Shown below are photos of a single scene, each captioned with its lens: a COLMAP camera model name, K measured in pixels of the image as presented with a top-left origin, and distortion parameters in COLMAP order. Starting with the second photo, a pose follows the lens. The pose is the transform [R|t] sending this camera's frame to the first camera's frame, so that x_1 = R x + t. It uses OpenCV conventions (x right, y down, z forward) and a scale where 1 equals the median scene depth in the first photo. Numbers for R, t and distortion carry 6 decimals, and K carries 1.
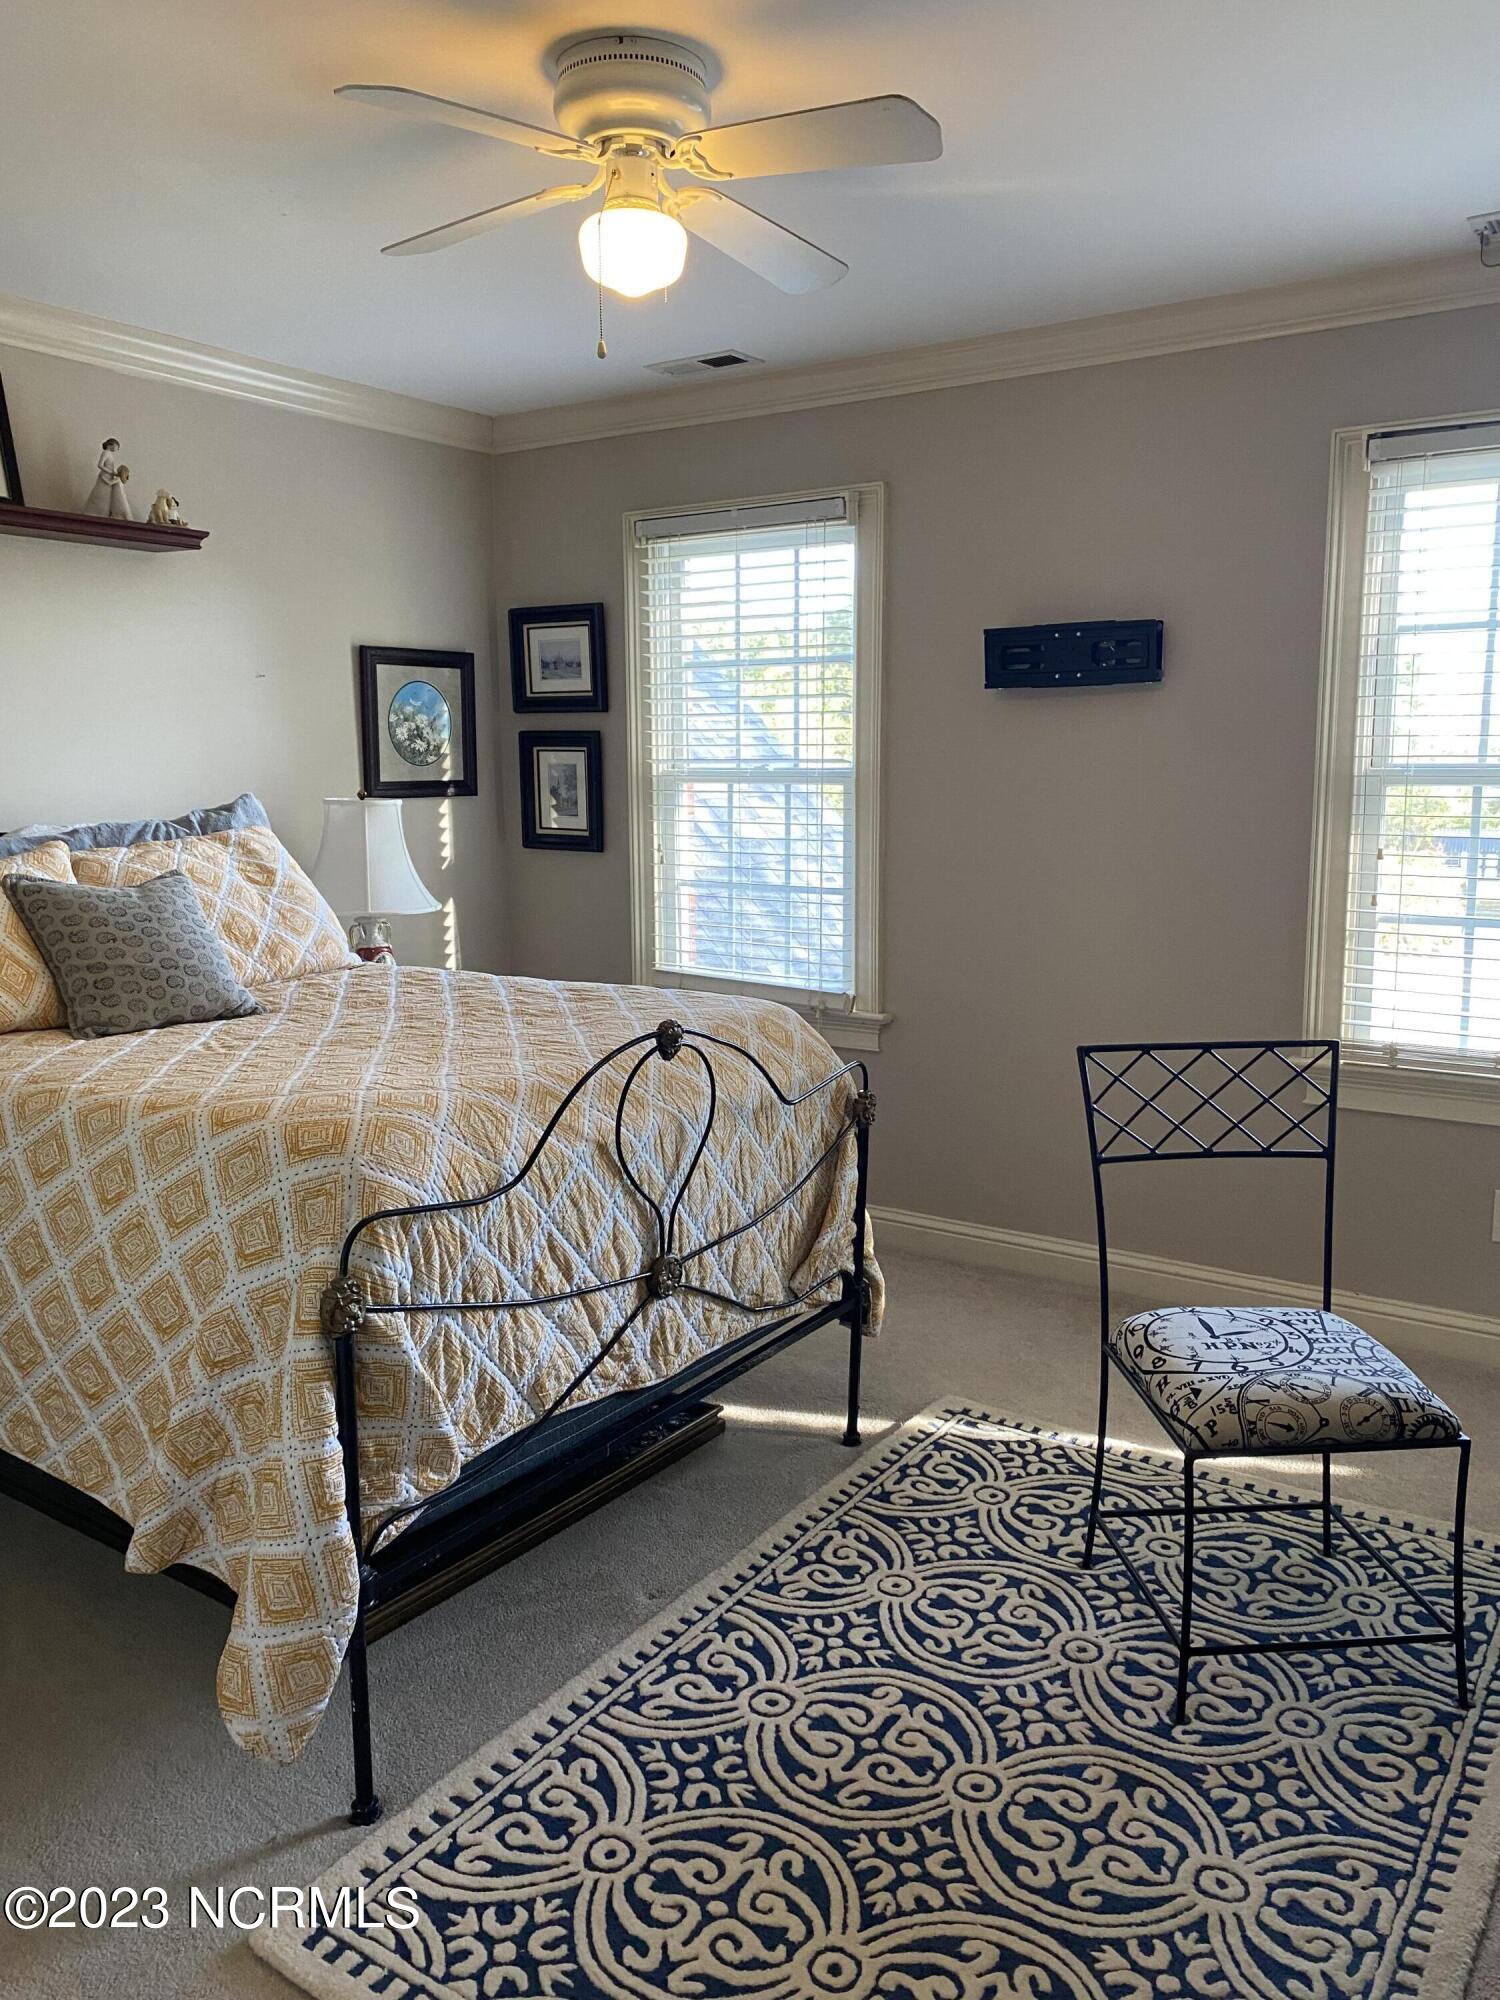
lens RADIAL K [[1518.5, 0, 752.3], [0, 1518.5, 997.2], [0, 0, 1]] dist [0.010022, -0.005597]
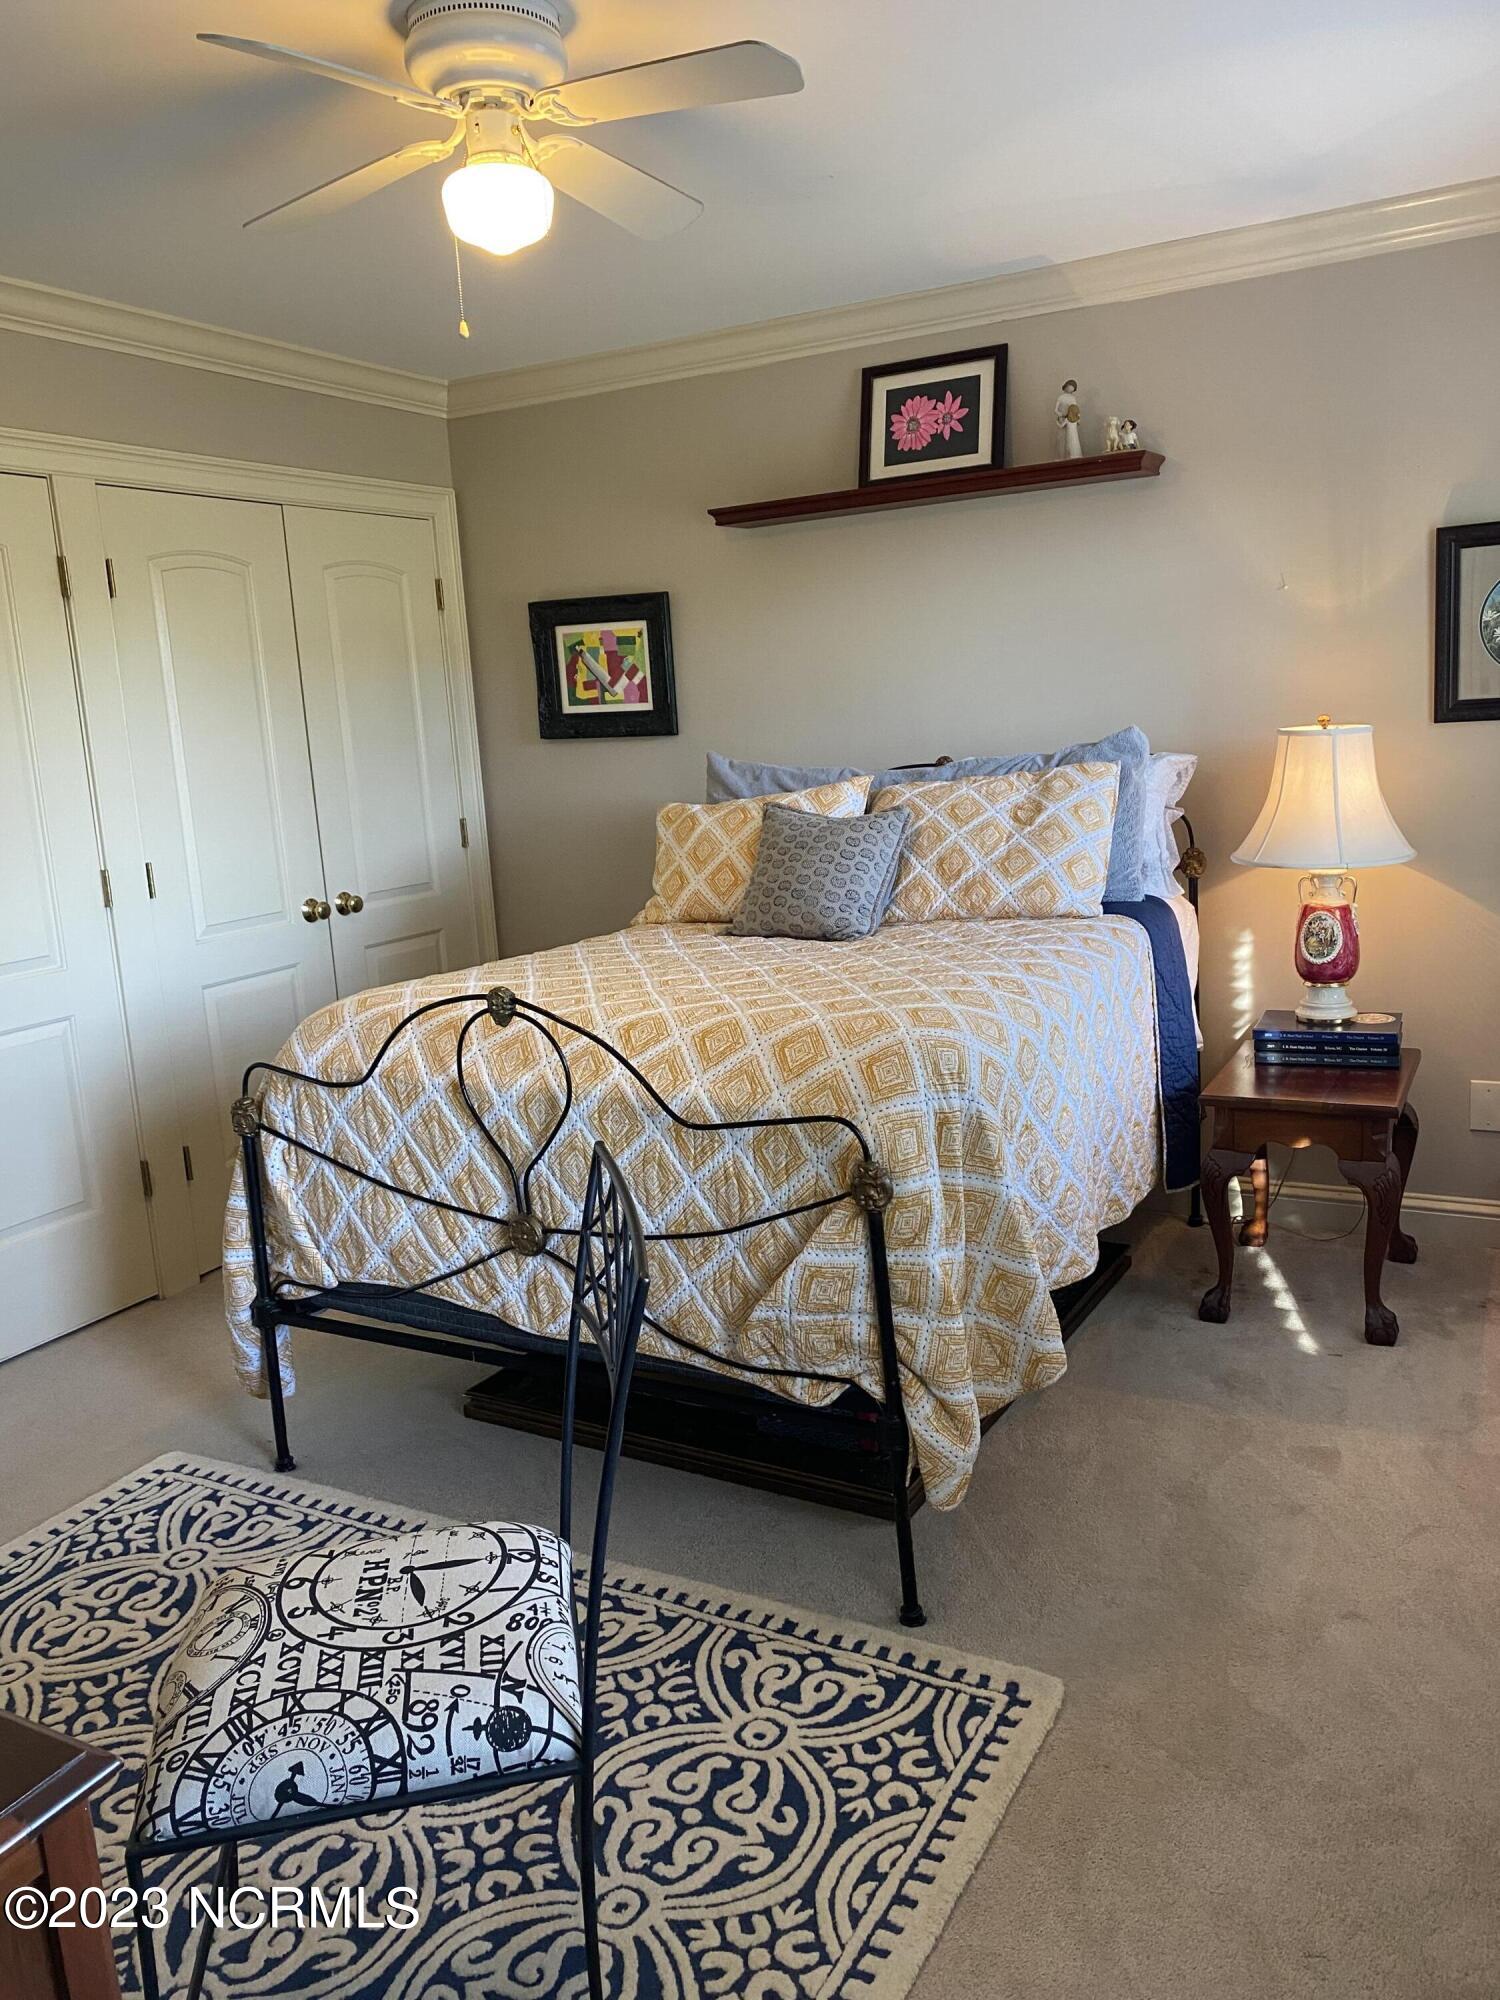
lens RADIAL K [[1518.5, 0, 797.3], [0, 1518.5, 1004.2], [0, 0, 1]] dist [0.010022, -0.005597]
pose [[0.106169, 0.188414, -0.976334, 0.954185], [-0.101754, 0.978788, 0.177823, -0.173242], [0.989128, 0.080466, 0.123089, 1.066114]]
